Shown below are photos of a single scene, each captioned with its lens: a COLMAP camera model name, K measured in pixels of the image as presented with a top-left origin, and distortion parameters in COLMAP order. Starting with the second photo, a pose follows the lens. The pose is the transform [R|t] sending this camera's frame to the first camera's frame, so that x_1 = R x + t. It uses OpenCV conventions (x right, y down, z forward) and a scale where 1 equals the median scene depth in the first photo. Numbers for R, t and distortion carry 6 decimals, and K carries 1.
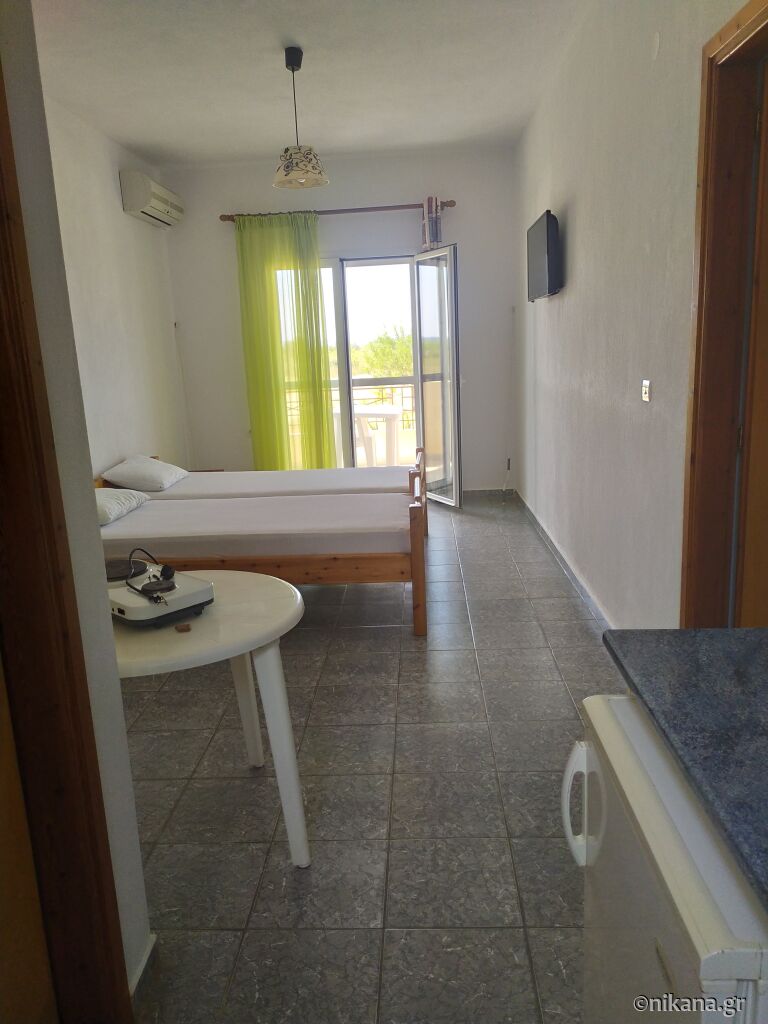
lens RADIAL K [[785.0, 0, 385.3], [0, 785.0, 510.9], [0, 0, 1]] dist [0.041993, -0.025772]
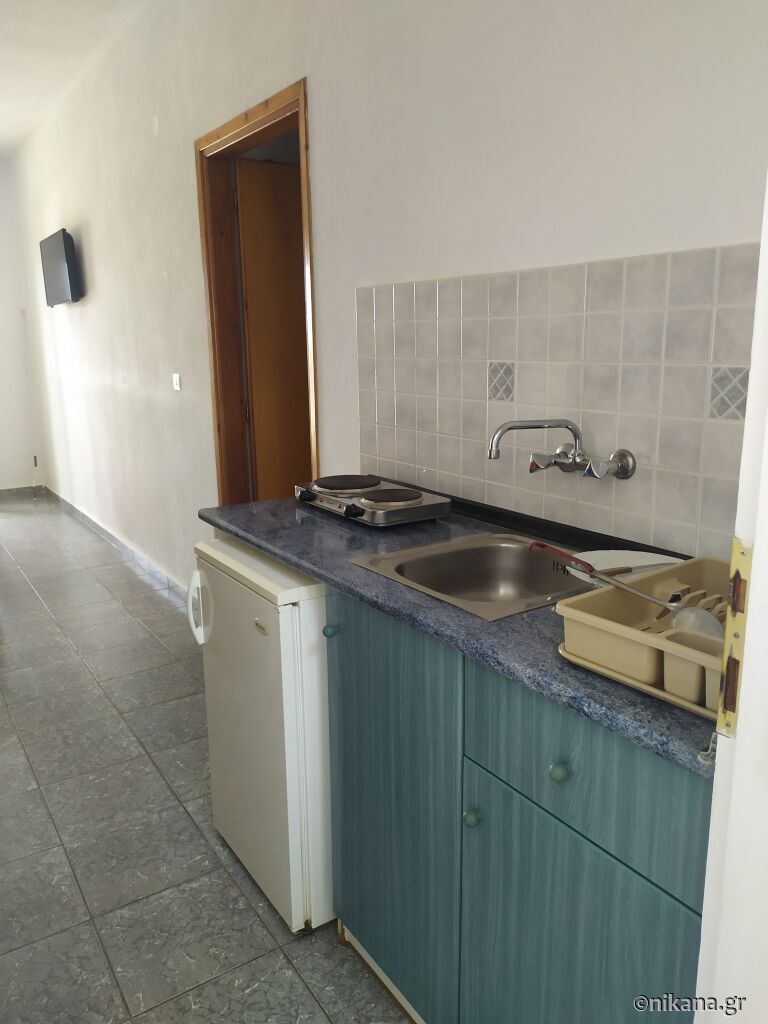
lens RADIAL K [[785.0, 0, 384.4], [0, 785.0, 511.6], [0, 0, 1]] dist [0.041993, -0.025772]
pose [[0.815576, -0.095188, 0.570767, -0.192596], [0.100299, 0.994701, 0.022569, 0.081472], [-0.569891, 0.038841, 0.820802, -0.329956]]
